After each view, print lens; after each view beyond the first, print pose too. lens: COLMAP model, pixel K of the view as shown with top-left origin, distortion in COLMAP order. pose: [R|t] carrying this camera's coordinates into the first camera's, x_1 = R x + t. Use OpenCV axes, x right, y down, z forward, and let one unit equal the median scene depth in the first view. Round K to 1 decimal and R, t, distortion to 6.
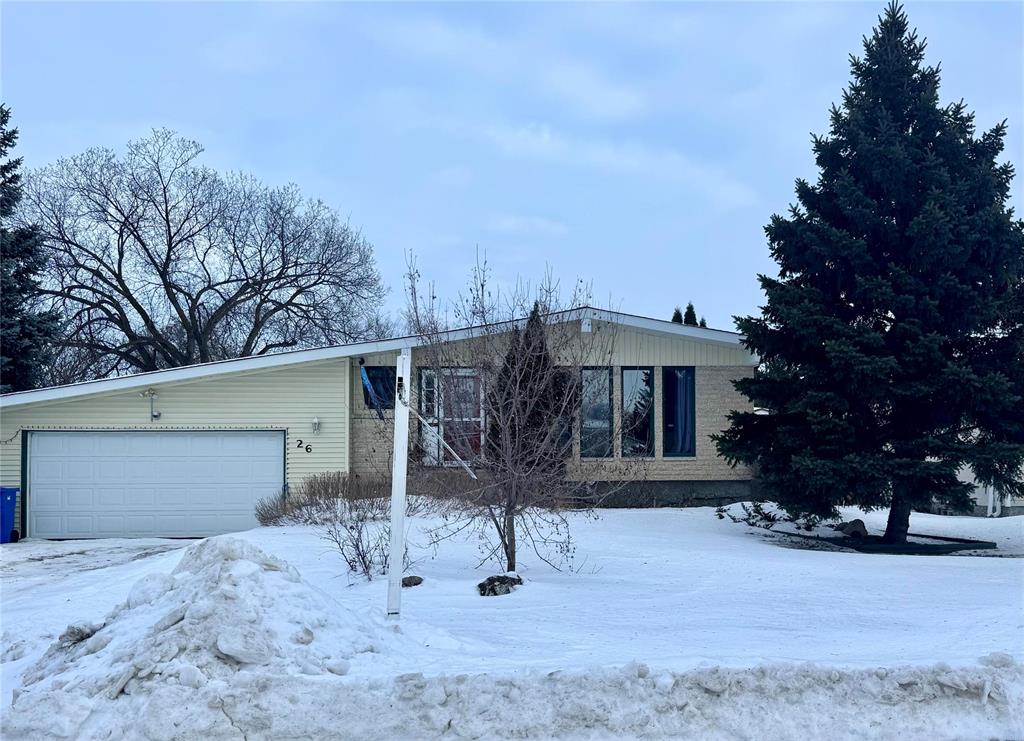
lens RADIAL K [[911.2, 0, 511.9], [0, 911.2, 368.7], [0, 0, 1]] dist [-0.000704, 0.013720]
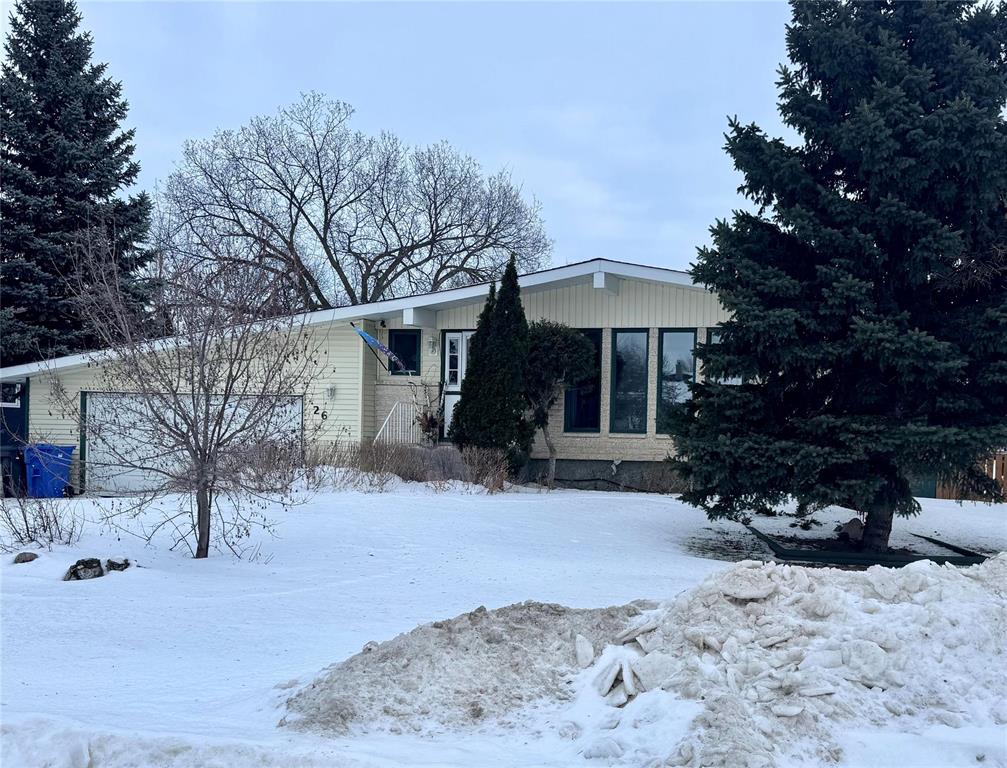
lens RADIAL K [[958.6, 0, 503.5], [0, 958.6, 385.9], [0, 0, 1]] dist [-0.000061, 0.000000]
pose [[0.958946, 0.013954, -0.283245, 0.243037], [0.000256, 0.998746, 0.050069, 0.006624], [0.283589, -0.048087, 0.957740, 0.094066]]
